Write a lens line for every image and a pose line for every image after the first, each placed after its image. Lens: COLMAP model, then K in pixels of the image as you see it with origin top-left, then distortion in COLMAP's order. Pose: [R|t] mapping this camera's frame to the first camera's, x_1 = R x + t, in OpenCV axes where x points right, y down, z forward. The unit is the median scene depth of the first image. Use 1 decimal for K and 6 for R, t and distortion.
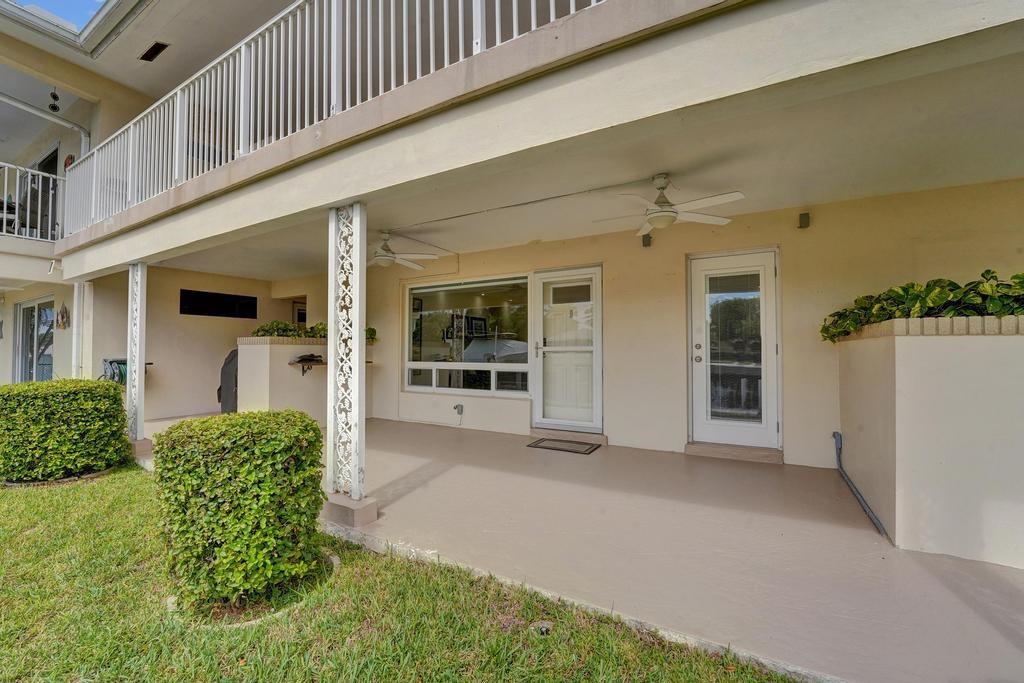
lens RADIAL K [[421.6, 0, 508.9], [0, 421.6, 339.3], [0, 0, 1]] dist [-0.021959, 0.000179]
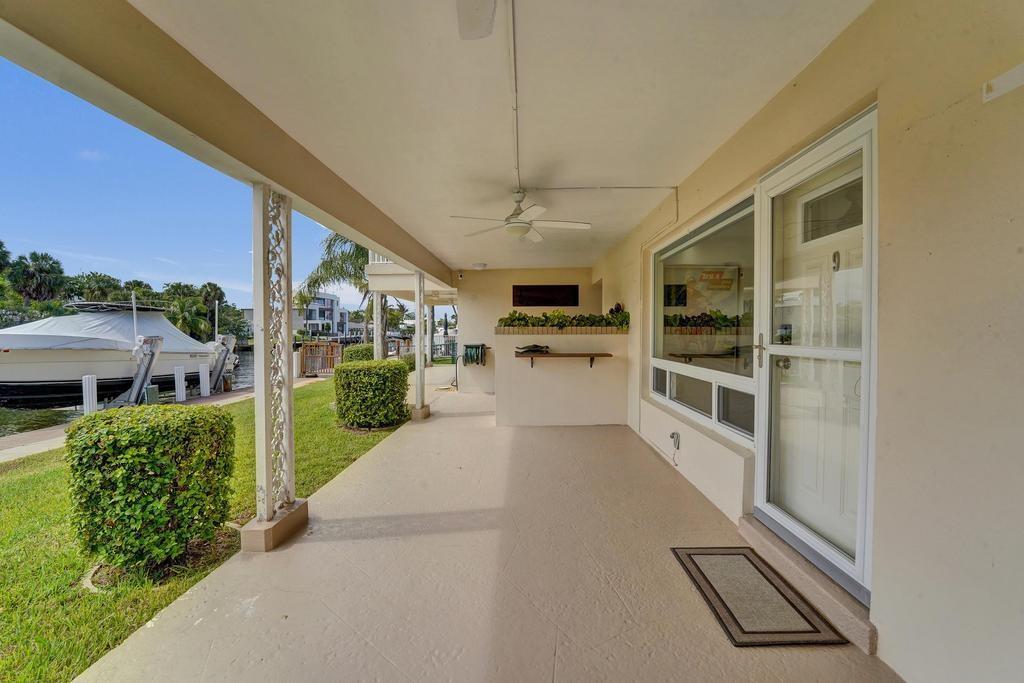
lens RADIAL K [[421.6, 0, 508.9], [0, 421.6, 339.3], [0, 0, 1]] dist [-0.021959, 0.000179]
pose [[0.470590, 0.016557, -0.882197, 0.341043], [0.024298, 0.999202, 0.031714, -0.007908], [0.882017, -0.036360, 0.469812, 0.553669]]
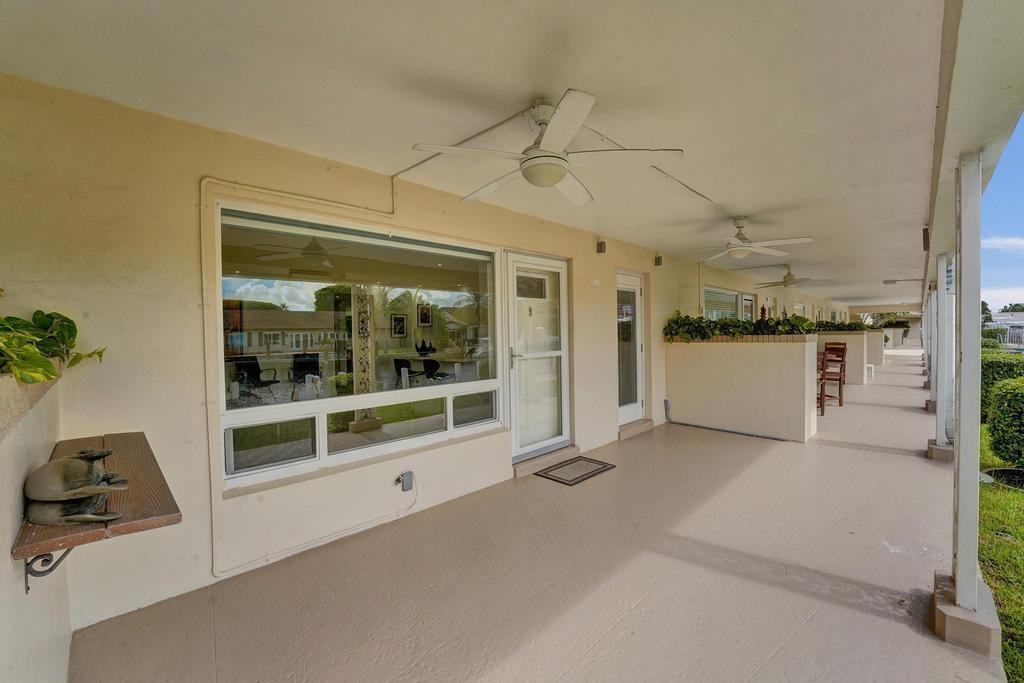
lens RADIAL K [[421.6, 0, 508.9], [0, 421.6, 339.3], [0, 0, 1]] dist [-0.021959, 0.000179]
pose [[0.253690, -0.016204, 0.967150, -0.647032], [-0.009204, 0.999774, 0.019165, -0.022016], [-0.967242, -0.013764, 0.253484, 0.829639]]
